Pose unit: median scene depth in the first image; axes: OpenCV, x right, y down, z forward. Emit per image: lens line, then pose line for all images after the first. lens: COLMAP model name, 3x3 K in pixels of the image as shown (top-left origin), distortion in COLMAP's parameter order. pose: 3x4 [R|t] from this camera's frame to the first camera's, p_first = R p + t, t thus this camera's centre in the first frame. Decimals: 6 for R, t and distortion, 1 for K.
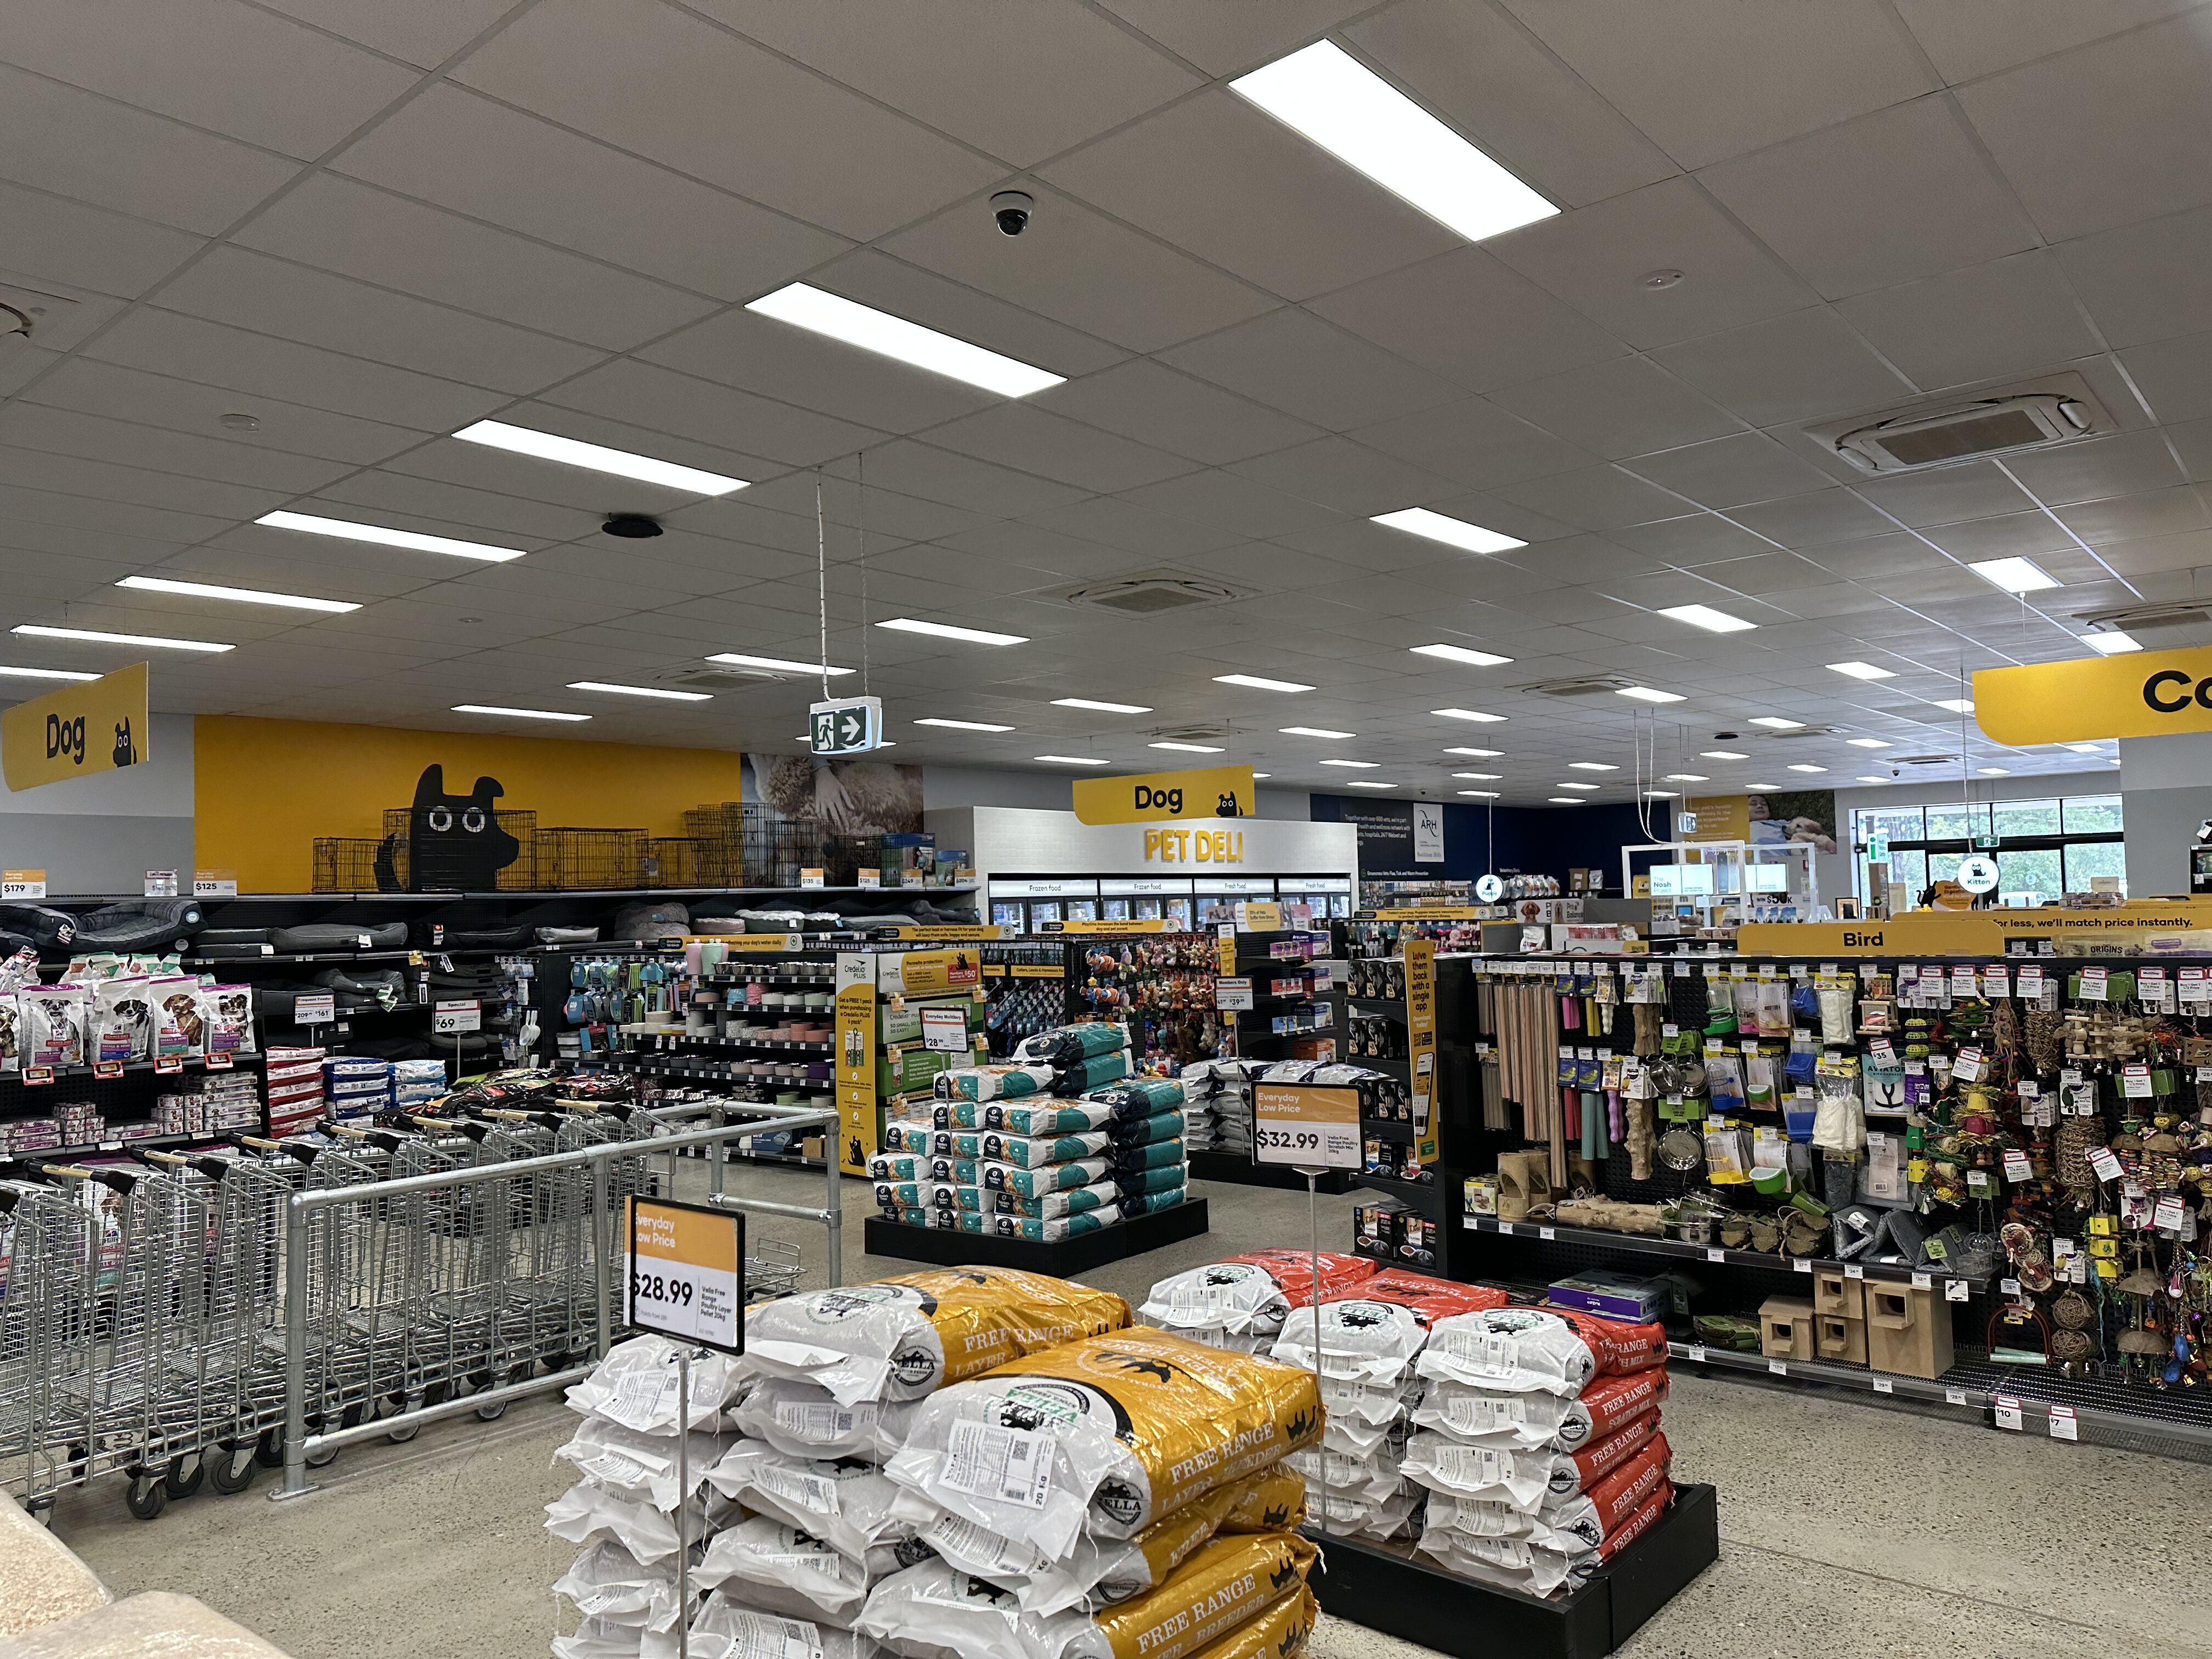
lens RADIAL K [[1553.1, 0, 1101.2], [0, 1553.1, 808.5], [0, 0, 1]] dist [0.098138, -0.157382]
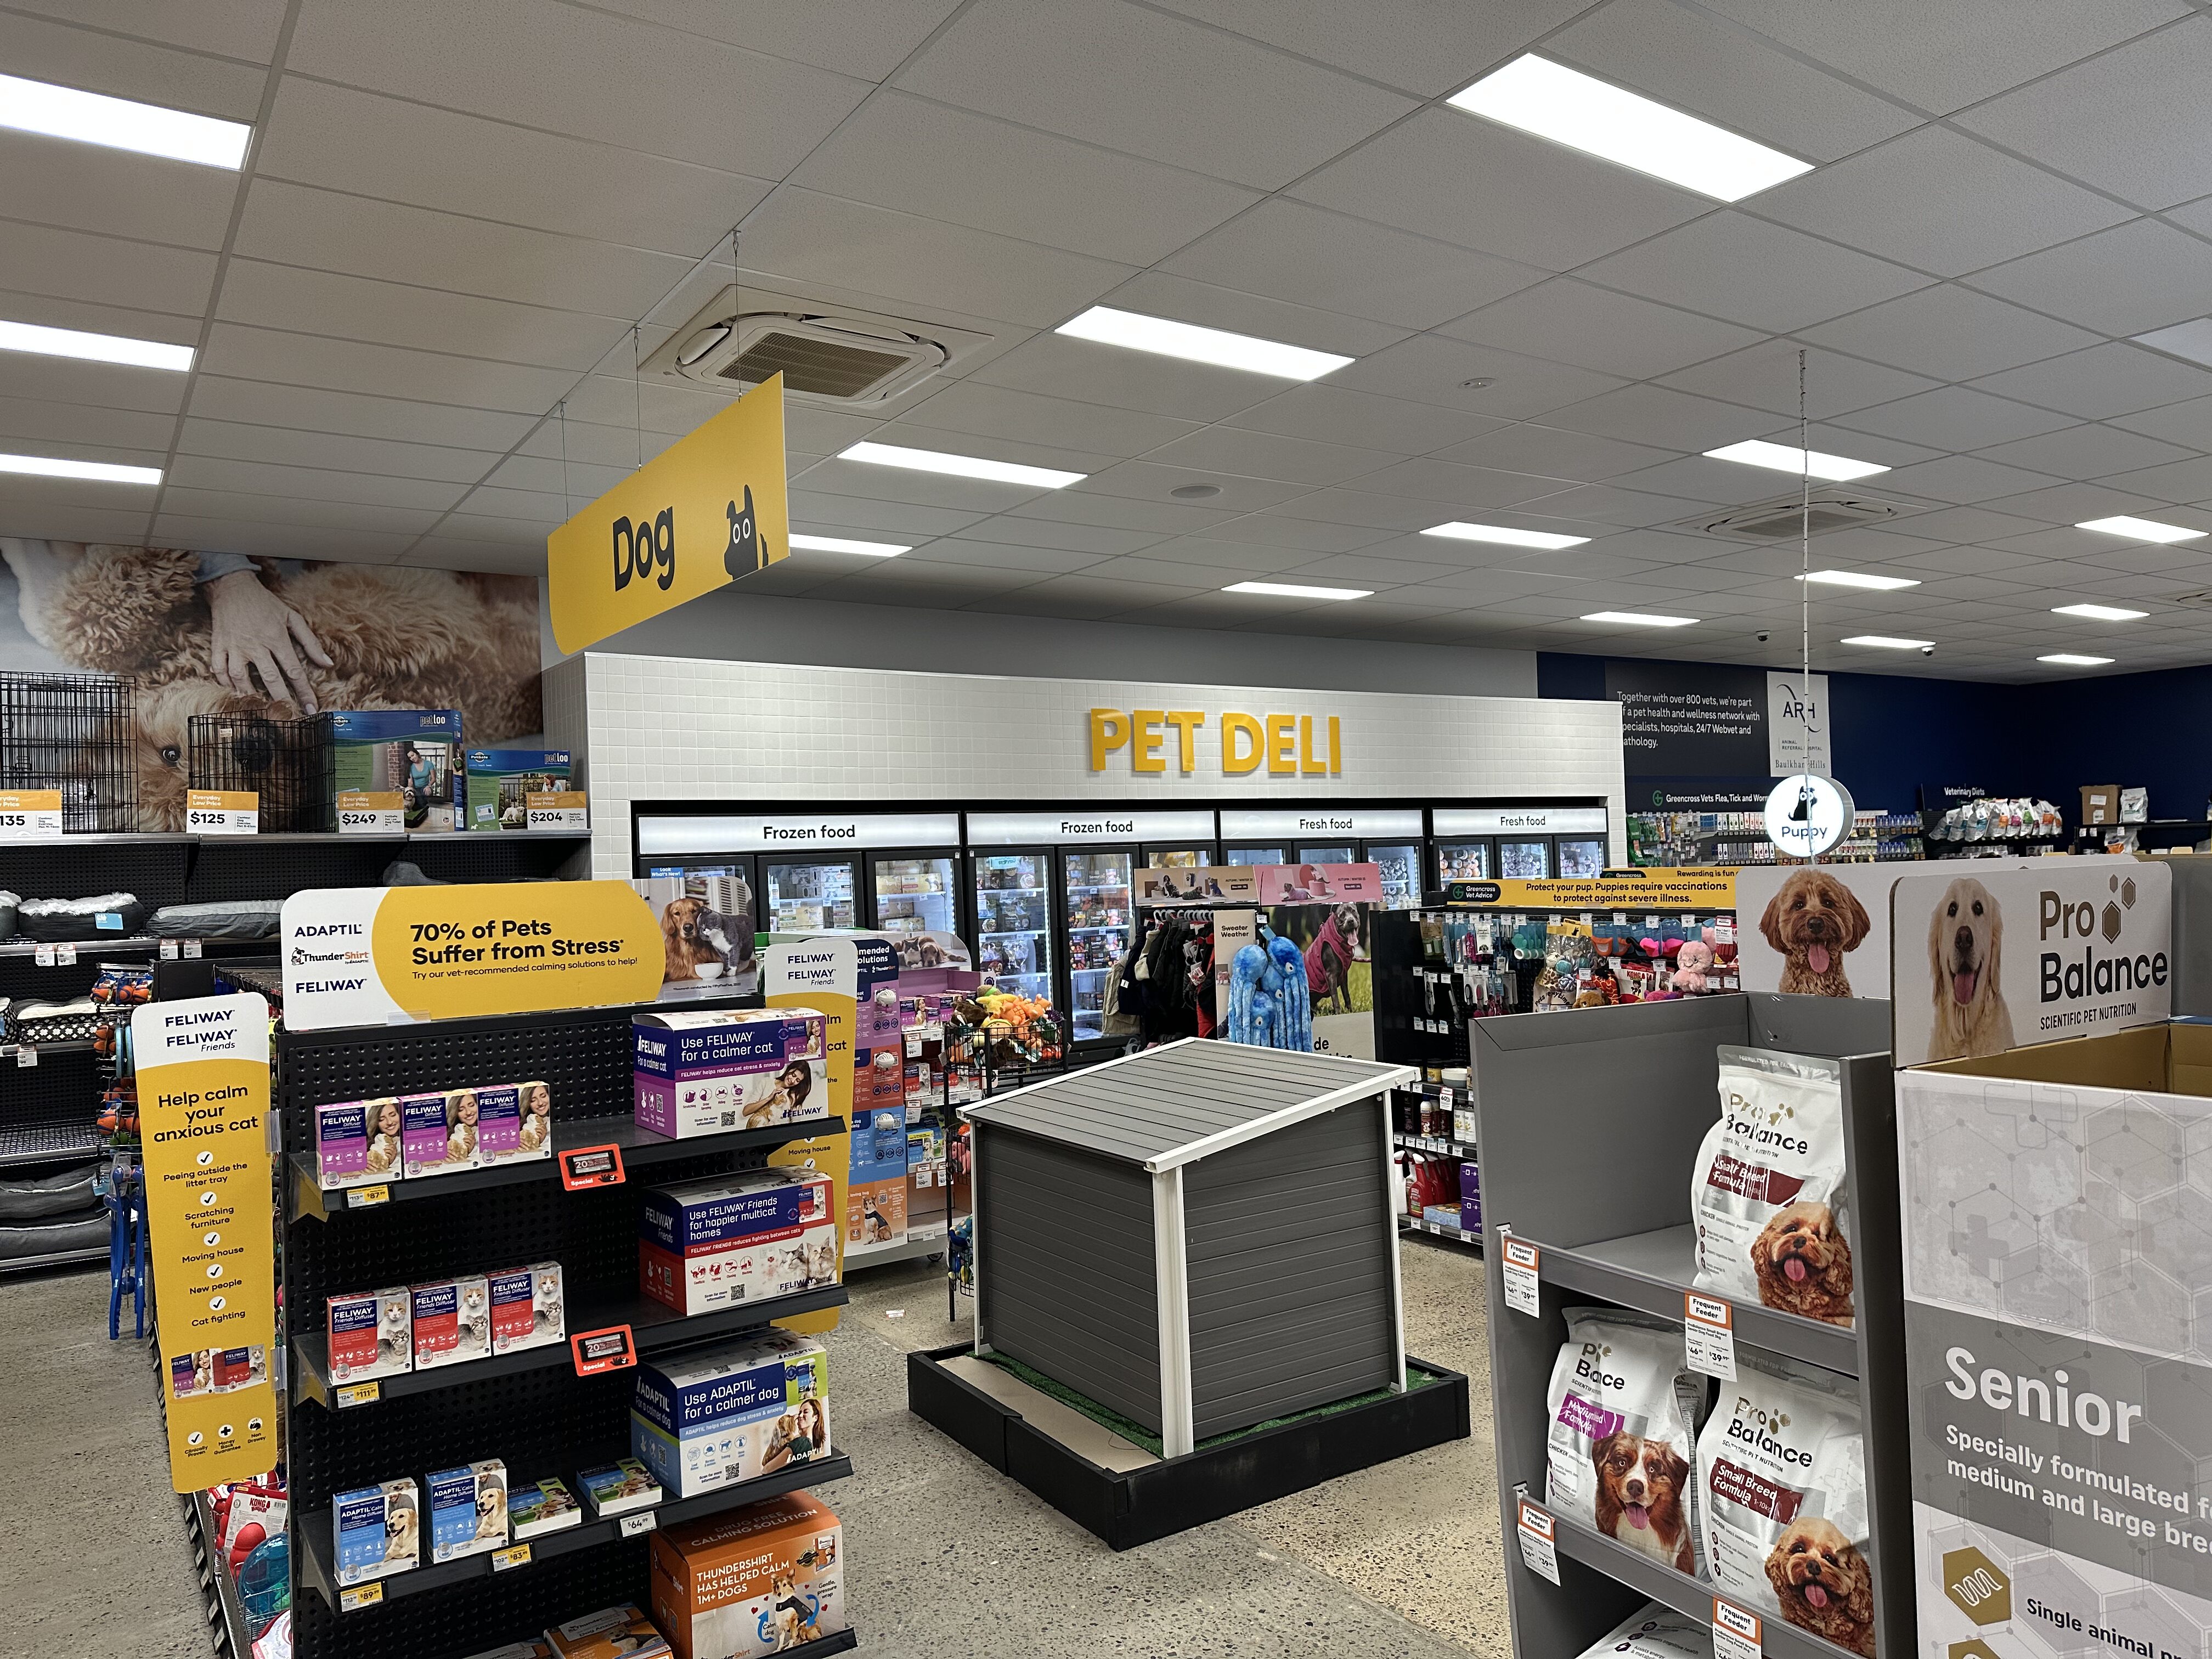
lens RADIAL K [[1553.1, 0, 1101.2], [0, 1553.1, 808.5], [0, 0, 1]] dist [0.098138, -0.157382]
pose [[0.964401, -0.015173, -0.264008, 0.160115], [0.024212, 0.999225, 0.031019, 0.029555], [0.263332, -0.036307, 0.964022, 0.531444]]
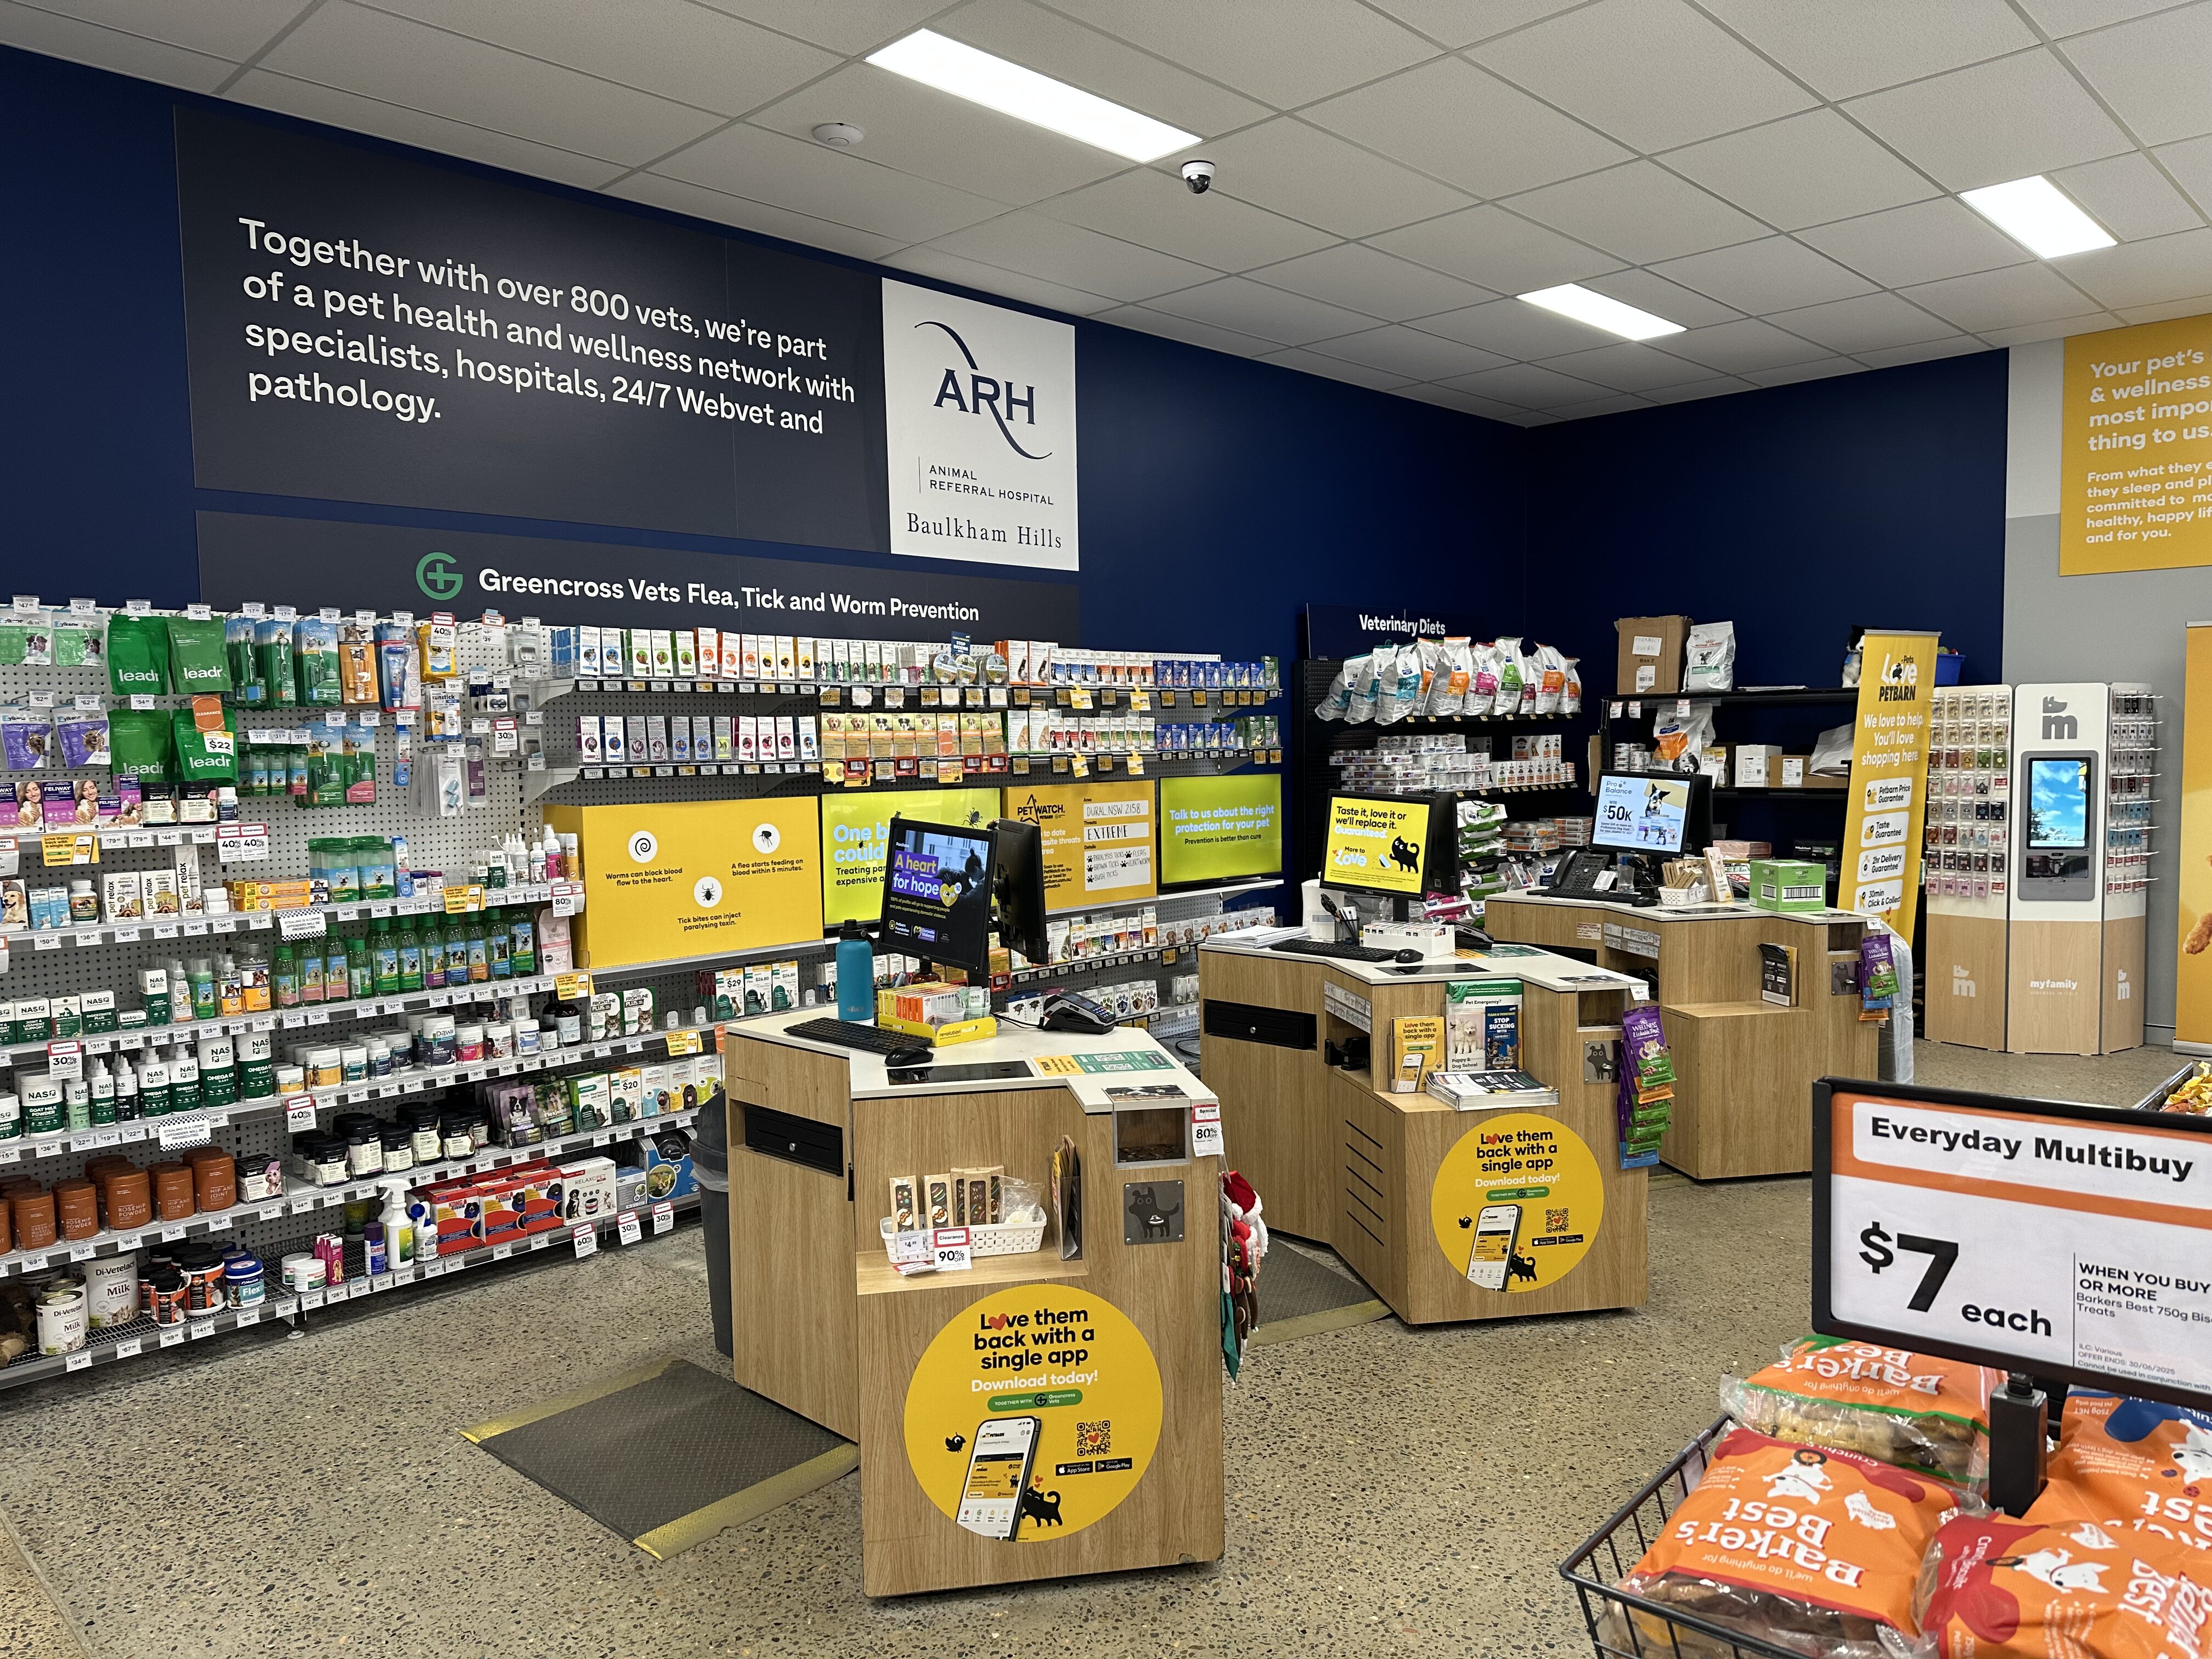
lens RADIAL K [[1539.7, 0, 1230.8], [0, 1539.7, 829.8], [0, 0, 1]] dist [0.179747, -0.150805]
pose [[0.999766, 0.012164, -0.017881, 0.338265], [-0.009727, 0.991396, 0.130537, 0.057857], [0.019315, -0.130332, 0.991282, 1.030246]]
